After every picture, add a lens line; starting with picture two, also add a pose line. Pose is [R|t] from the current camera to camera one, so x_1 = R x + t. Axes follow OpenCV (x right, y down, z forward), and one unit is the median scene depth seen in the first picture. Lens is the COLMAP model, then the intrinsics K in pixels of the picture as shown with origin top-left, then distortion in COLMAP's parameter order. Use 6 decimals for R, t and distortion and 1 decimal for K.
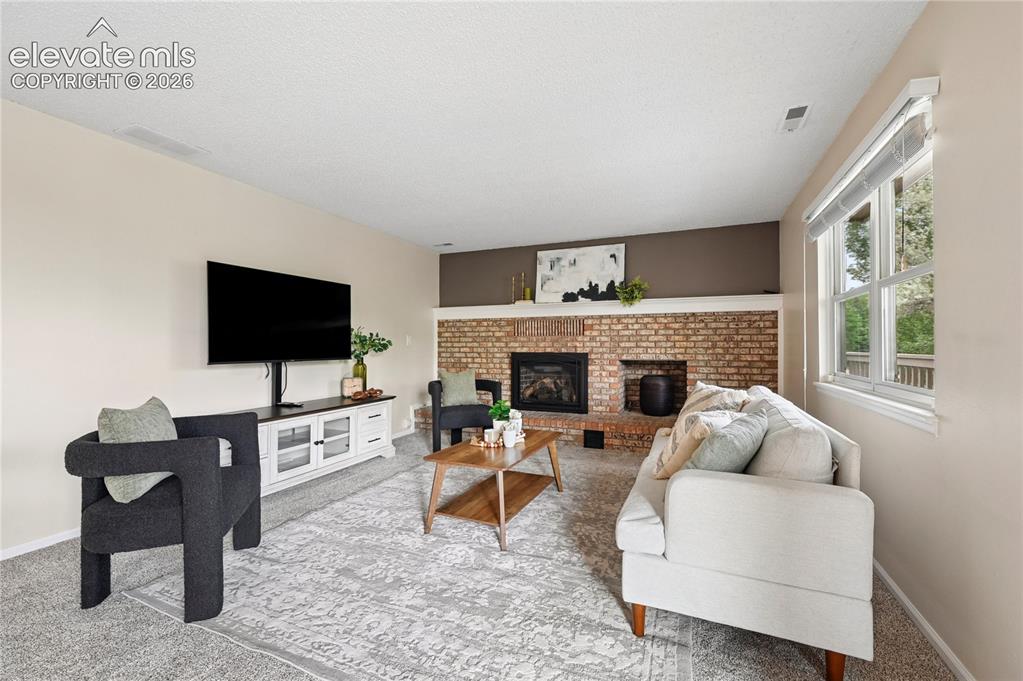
lens RADIAL K [[405.1, 0, 534.5], [0, 405.1, 344.1], [0, 0, 1]] dist [-0.001074, -0.000013]
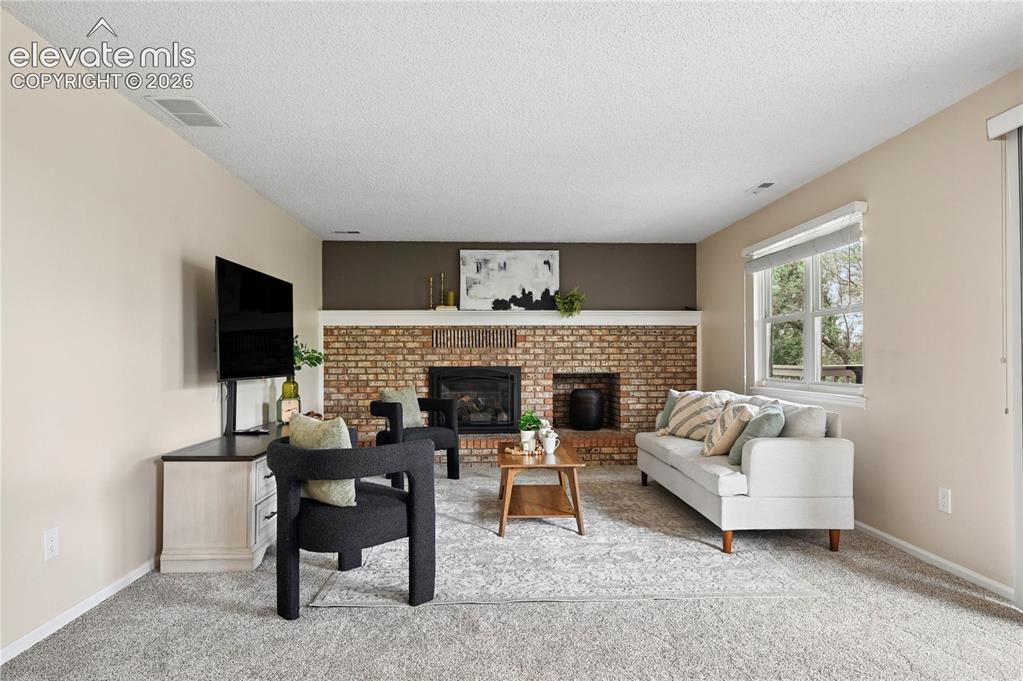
lens RADIAL K [[585.9, 0, 518.8], [0, 585.9, 360.1], [0, 0, 1]] dist [-0.000547, 0.000080]
pose [[0.905665, -0.003938, 0.423975, -0.459321], [0.002126, 0.999986, 0.004747, 0.001224], [-0.423988, -0.003397, 0.905661, -0.208943]]
